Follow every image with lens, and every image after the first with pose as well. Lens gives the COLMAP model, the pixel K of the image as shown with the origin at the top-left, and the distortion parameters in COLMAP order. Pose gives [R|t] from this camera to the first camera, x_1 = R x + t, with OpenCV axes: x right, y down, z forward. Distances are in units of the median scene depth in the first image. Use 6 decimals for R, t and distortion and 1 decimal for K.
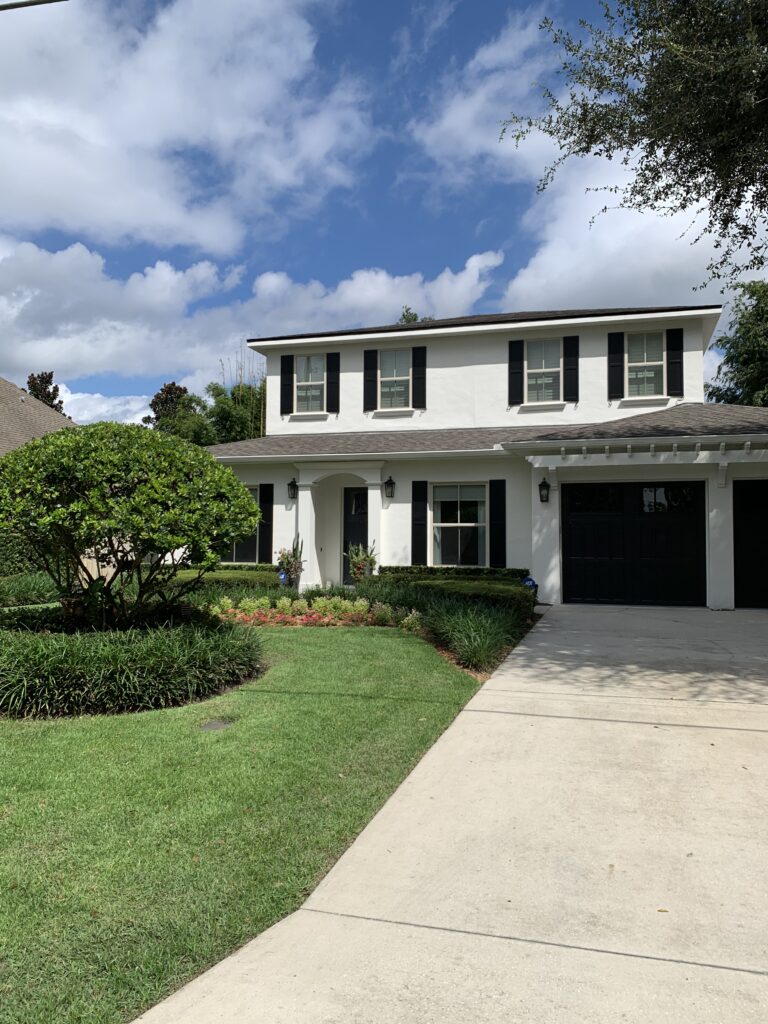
lens RADIAL K [[776.3, 0, 384.0], [0, 776.3, 512.0], [0, 0, 1]] dist [-0.000910, -0.000385]
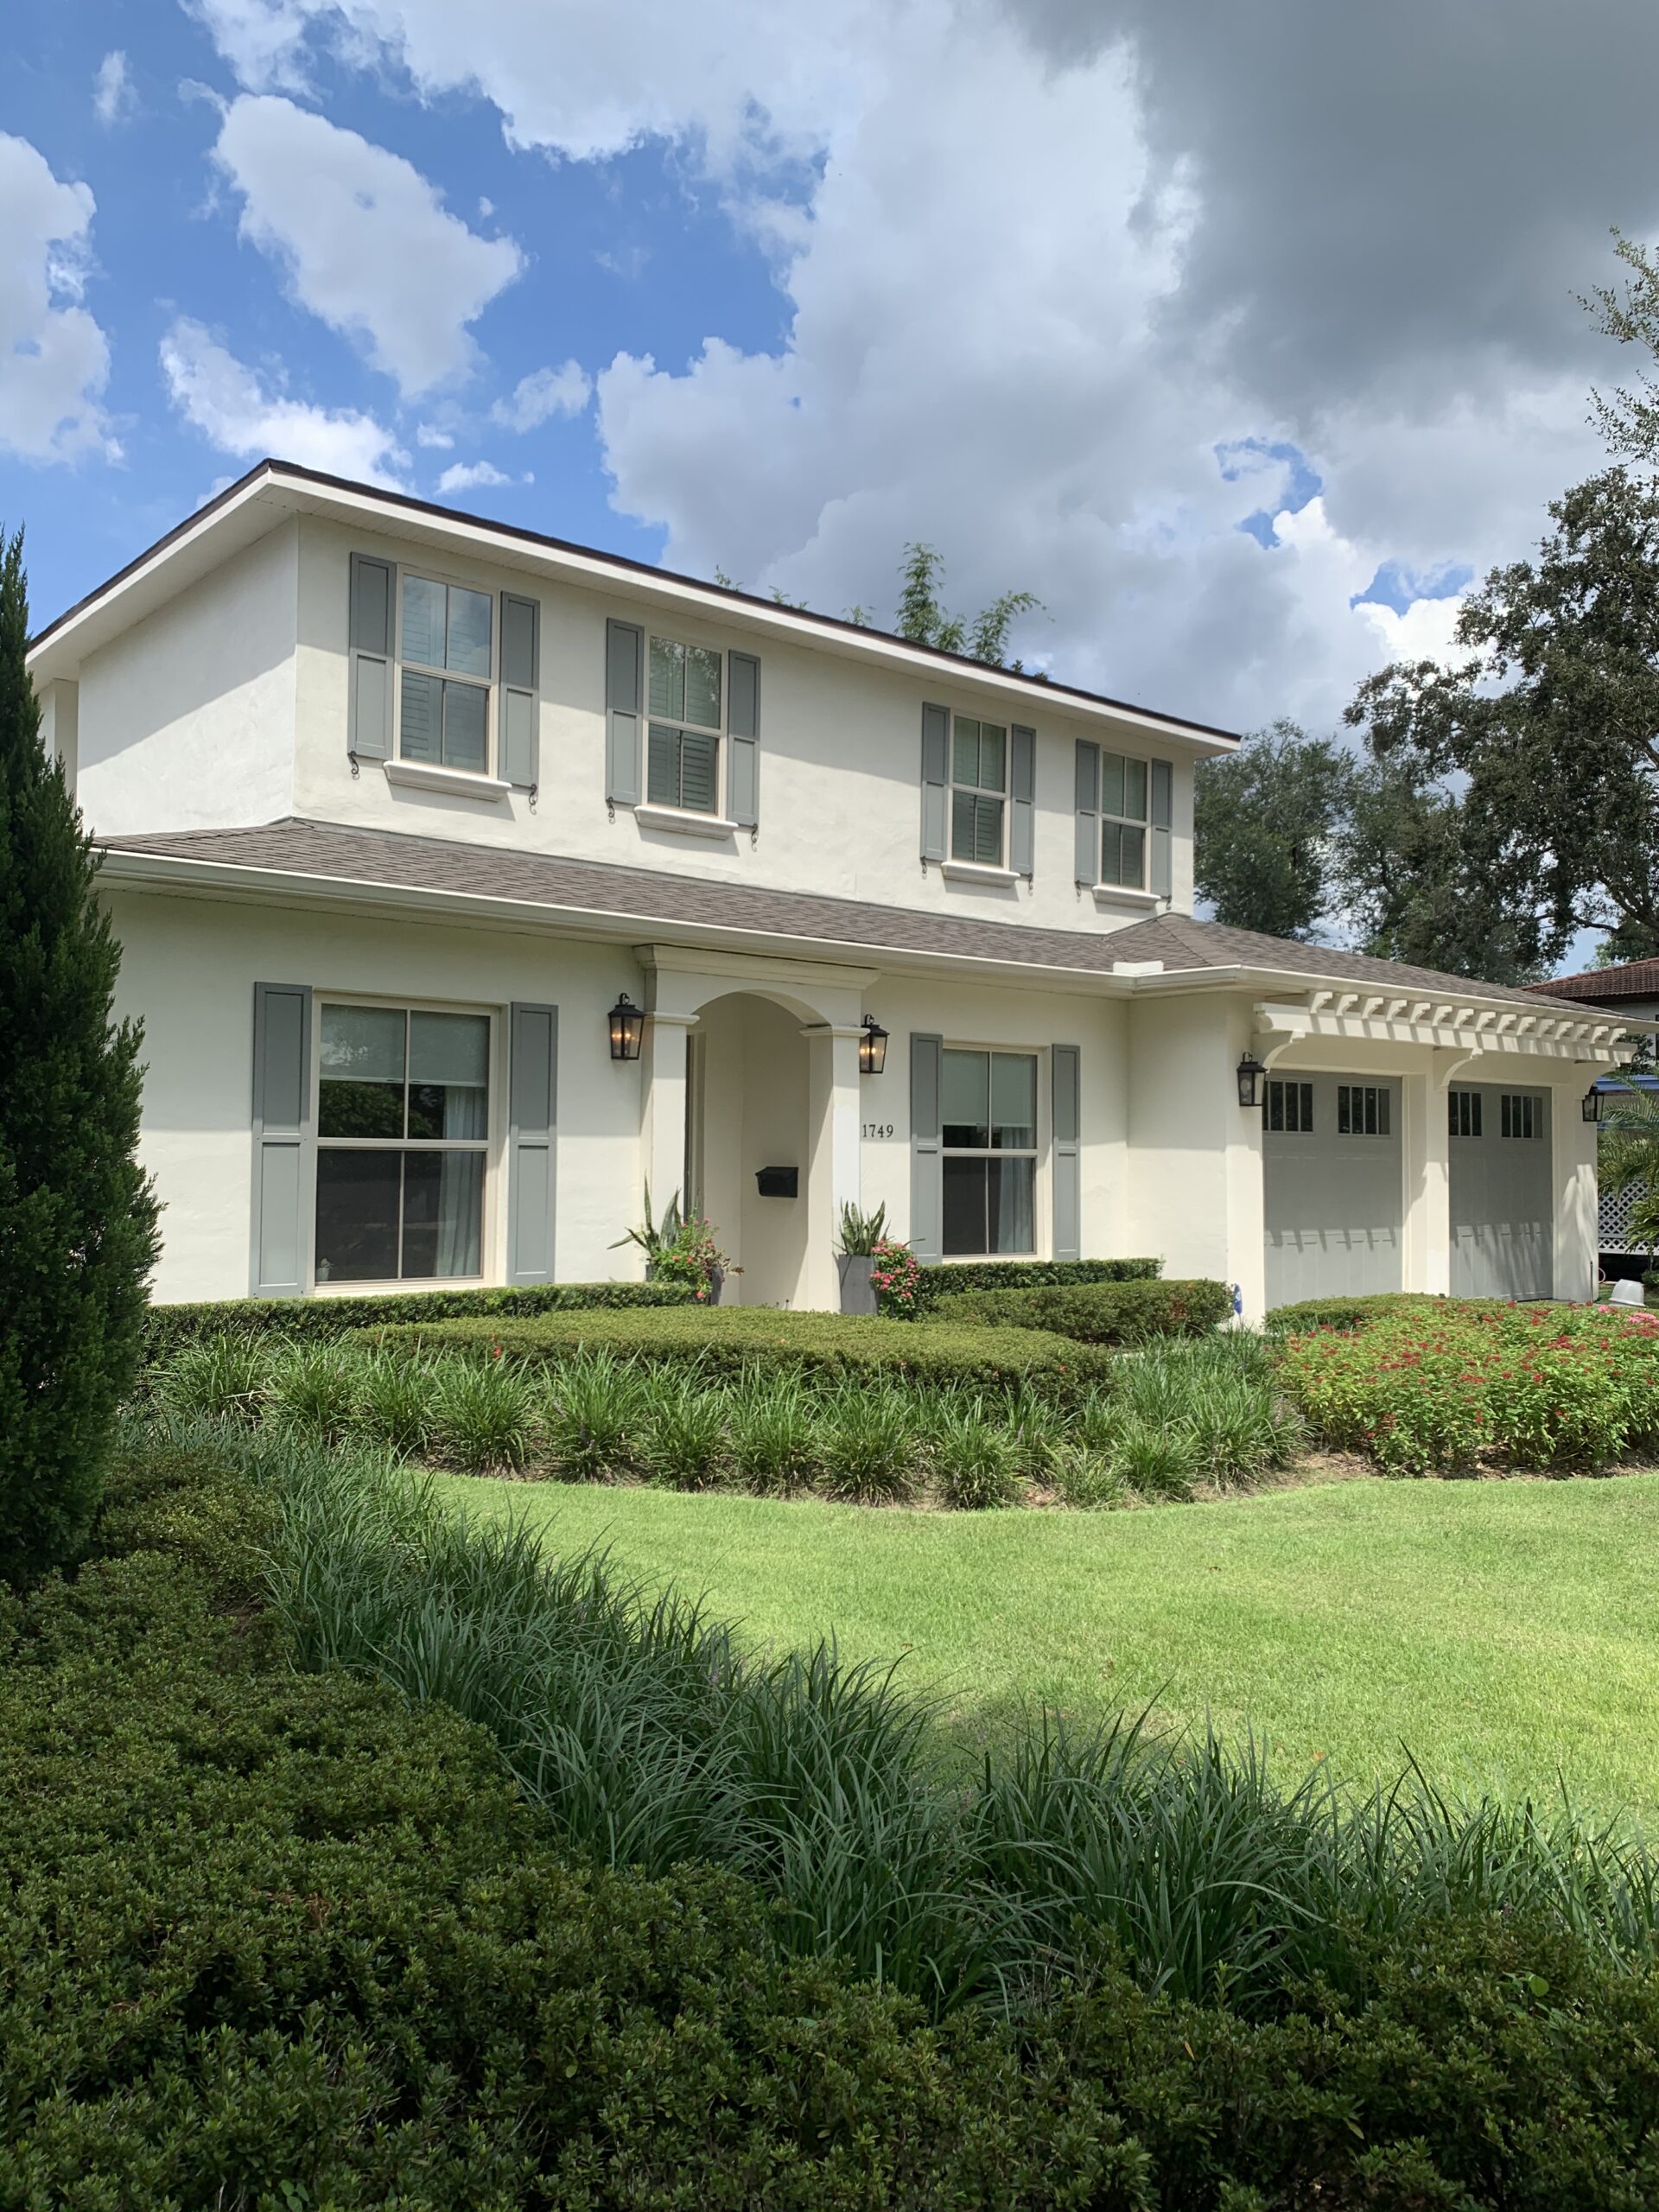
lens RADIAL K [[1676.9, 0, 829.5], [0, 1676.9, 1106.0], [0, 0, 1]] dist [-0.000910, -0.000385]
pose [[0.547969, 0.029800, 0.835968, -0.619104], [-0.039556, 0.999170, -0.009689, 0.004152], [-0.835563, -0.027758, 0.548693, 0.569839]]
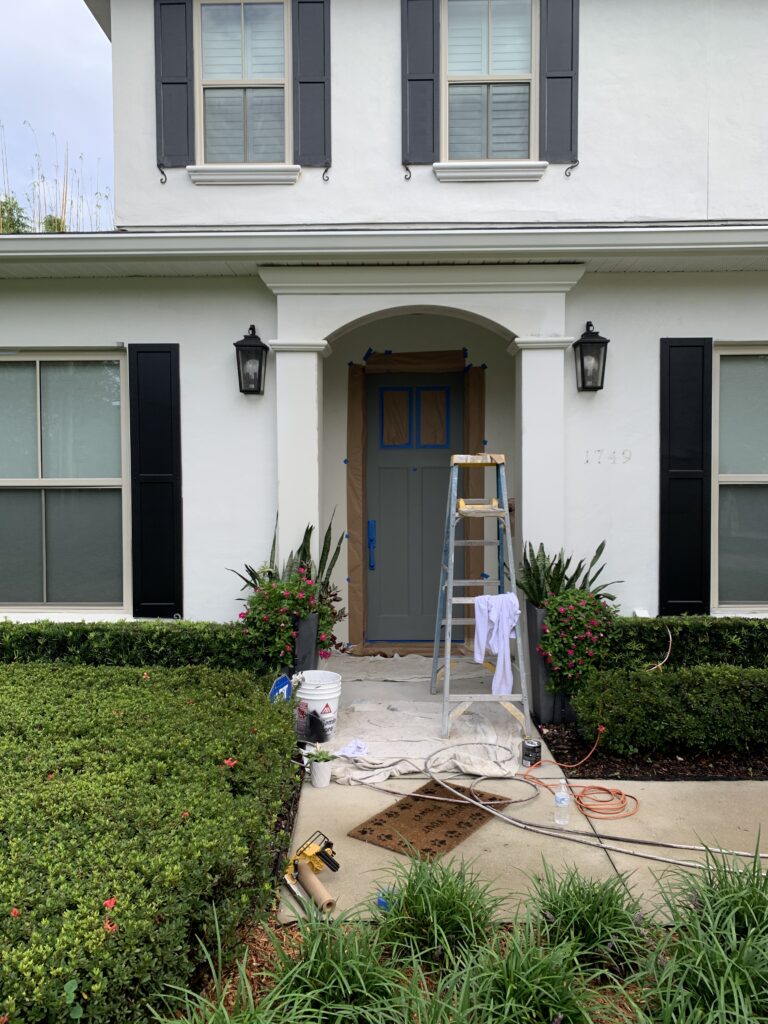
lens RADIAL K [[776.3, 0, 384.0], [0, 776.3, 512.0], [0, 0, 1]] dist [-0.000910, -0.000385]
pose [[0.964056, -0.020759, 0.264888, -0.147748], [-0.001406, 0.996531, 0.083214, 0.003511], [-0.265697, -0.080596, 0.960682, 0.693463]]
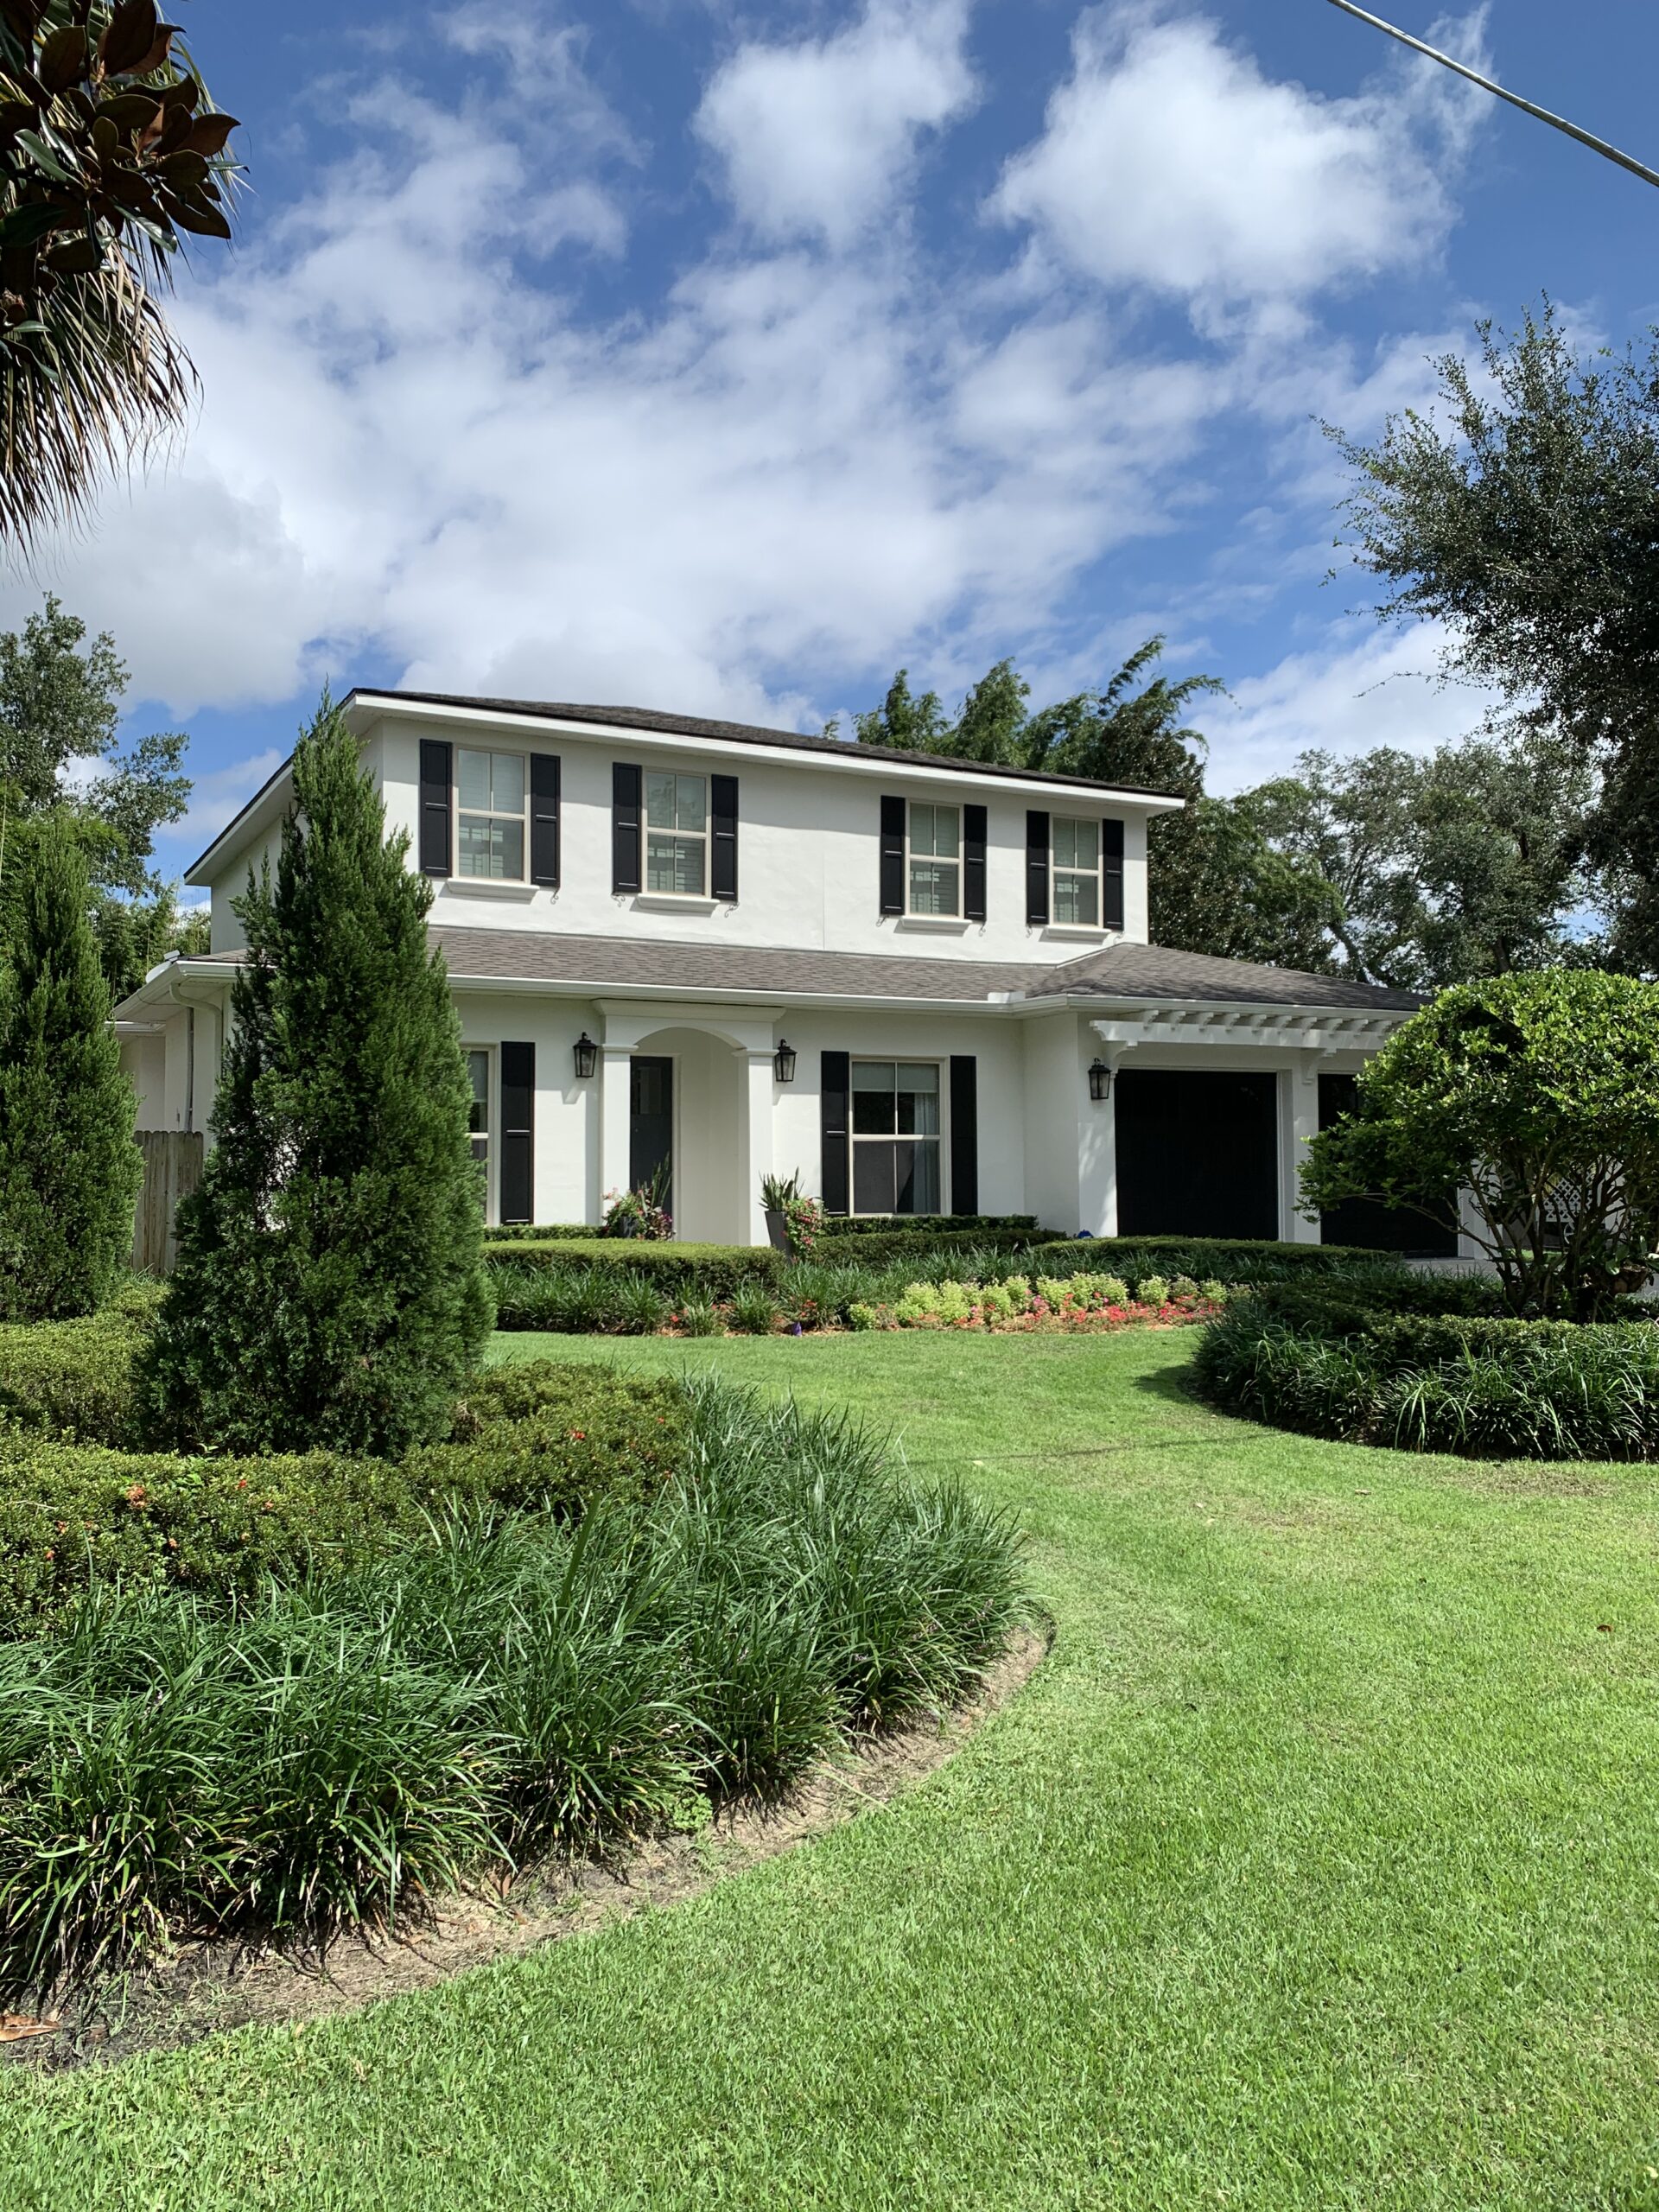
lens RADIAL K [[1636.3, 0, 829.5], [0, 1636.3, 1106.0], [0, 0, 1]] dist [0.008024, 0.001038]
pose [[0.717223, 0.016339, 0.696652, -0.674985], [-0.018852, 0.999814, -0.004041, 0.000391], [-0.696589, -0.010235, 0.717398, 0.216608]]
